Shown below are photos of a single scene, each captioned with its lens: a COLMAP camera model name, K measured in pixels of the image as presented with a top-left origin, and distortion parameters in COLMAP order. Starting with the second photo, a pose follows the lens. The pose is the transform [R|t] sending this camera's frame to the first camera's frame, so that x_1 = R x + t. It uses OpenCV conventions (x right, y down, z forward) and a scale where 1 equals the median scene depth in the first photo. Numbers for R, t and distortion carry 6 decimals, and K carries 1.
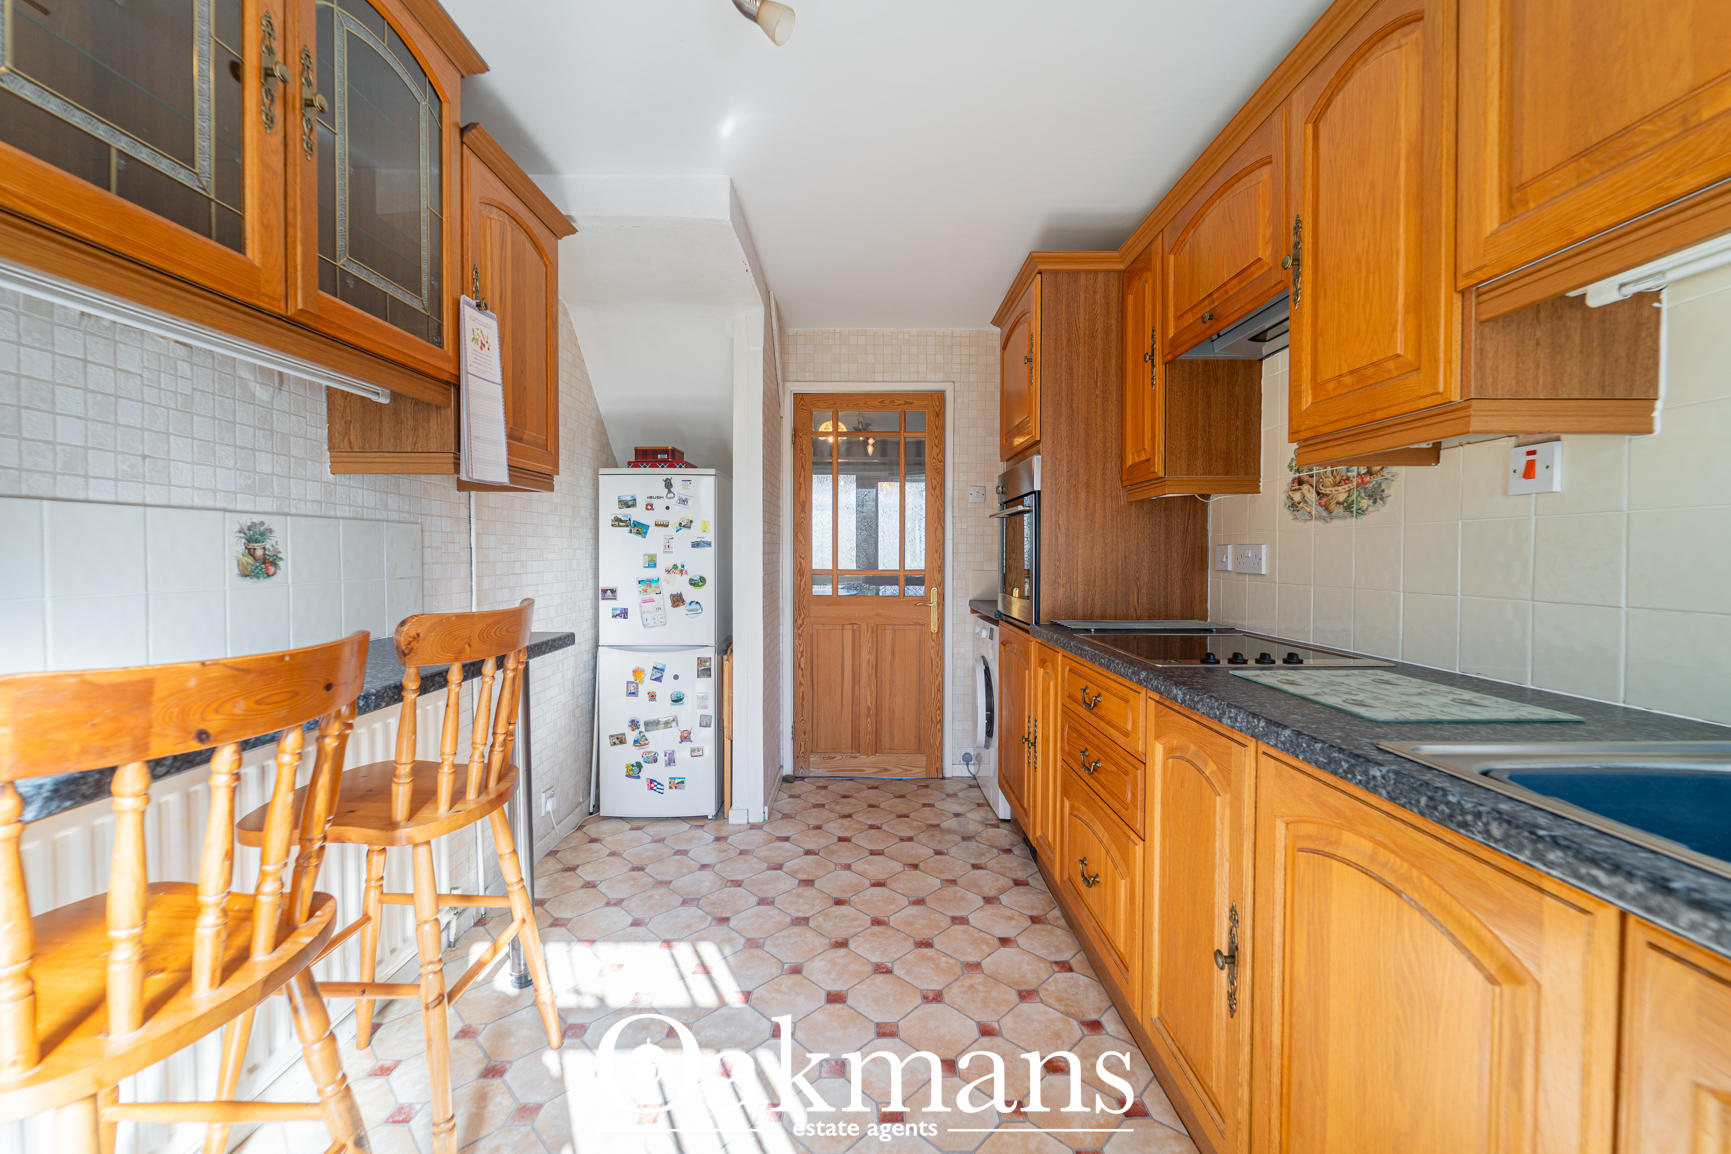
lens RADIAL K [[695.6, 0, 863.4], [0, 695.6, 566.9], [0, 0, 1]] dist [0.004873, -0.003099]
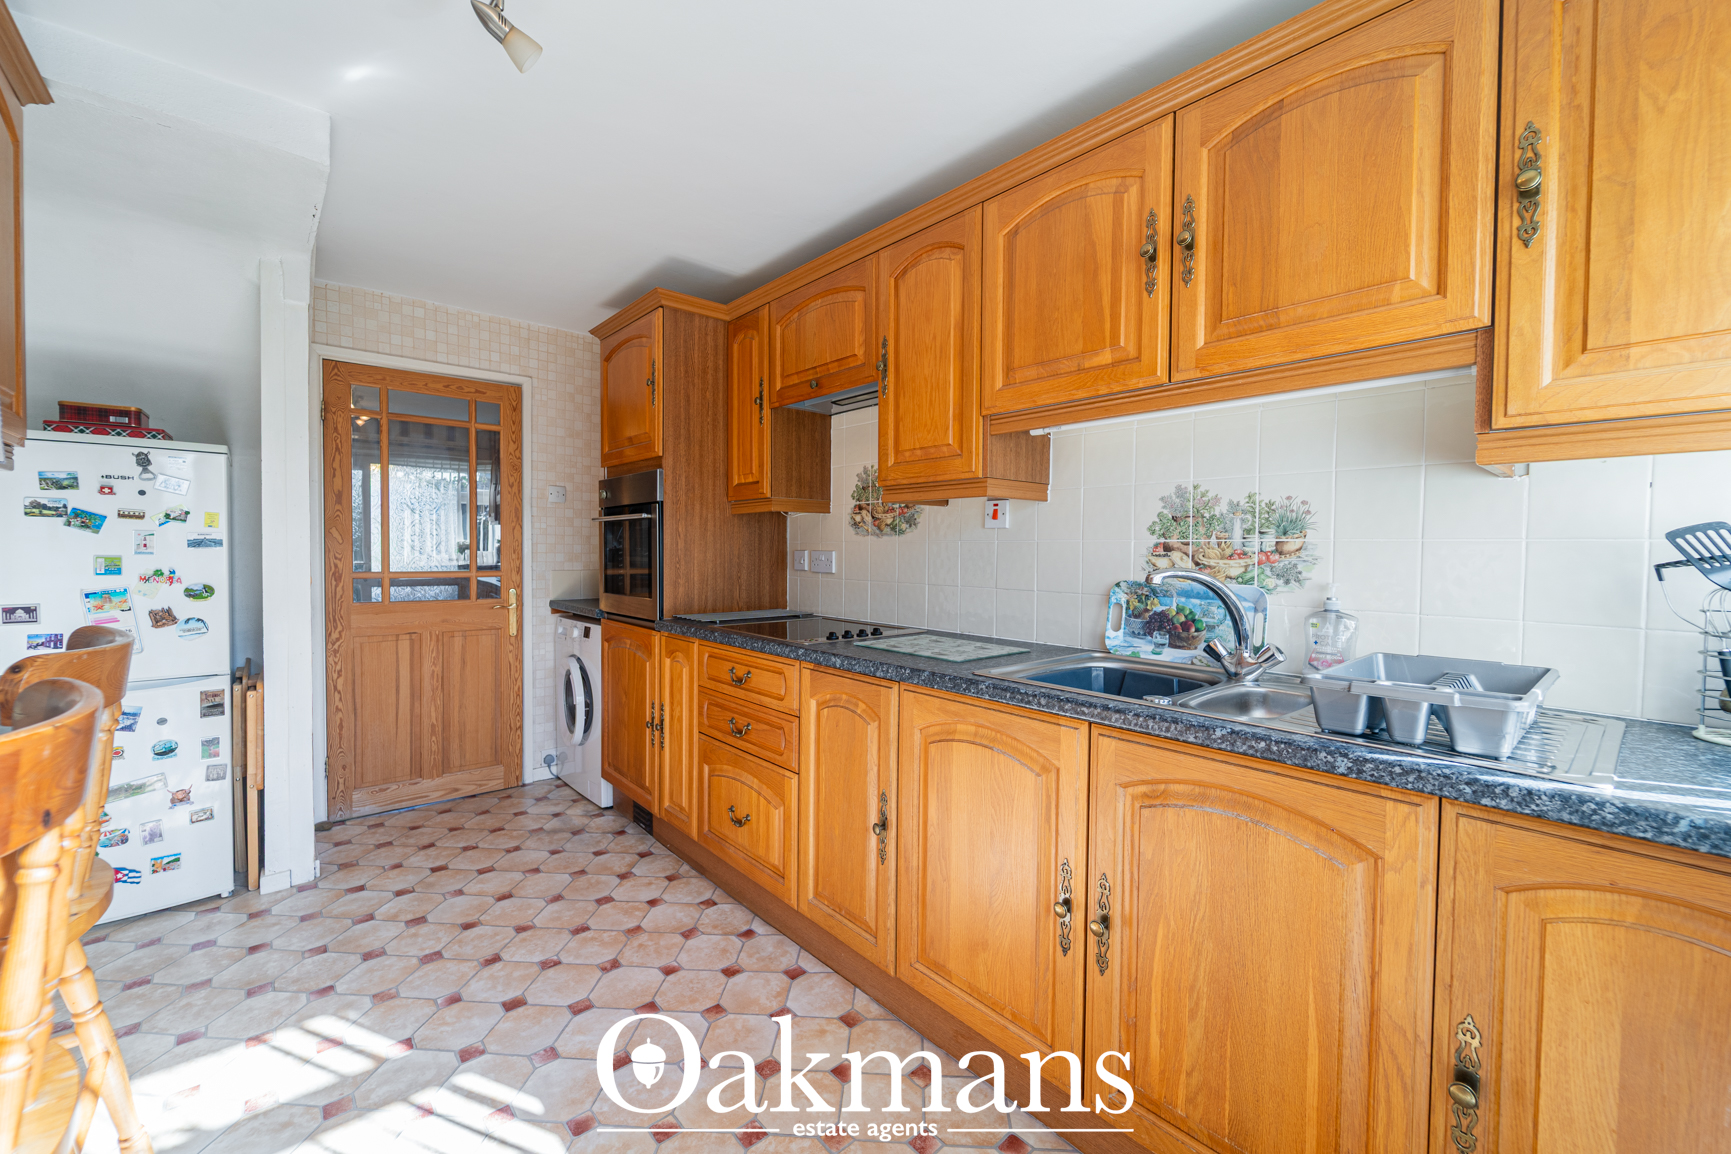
lens RADIAL K [[695.6, 0, 863.4], [0, 695.6, 566.9], [0, 0, 1]] dist [0.004873, -0.003099]
pose [[0.758706, -0.011587, 0.651330, -0.282975], [0.004841, 0.999914, 0.012149, -0.018518], [-0.651415, -0.006065, 0.758697, -0.078229]]
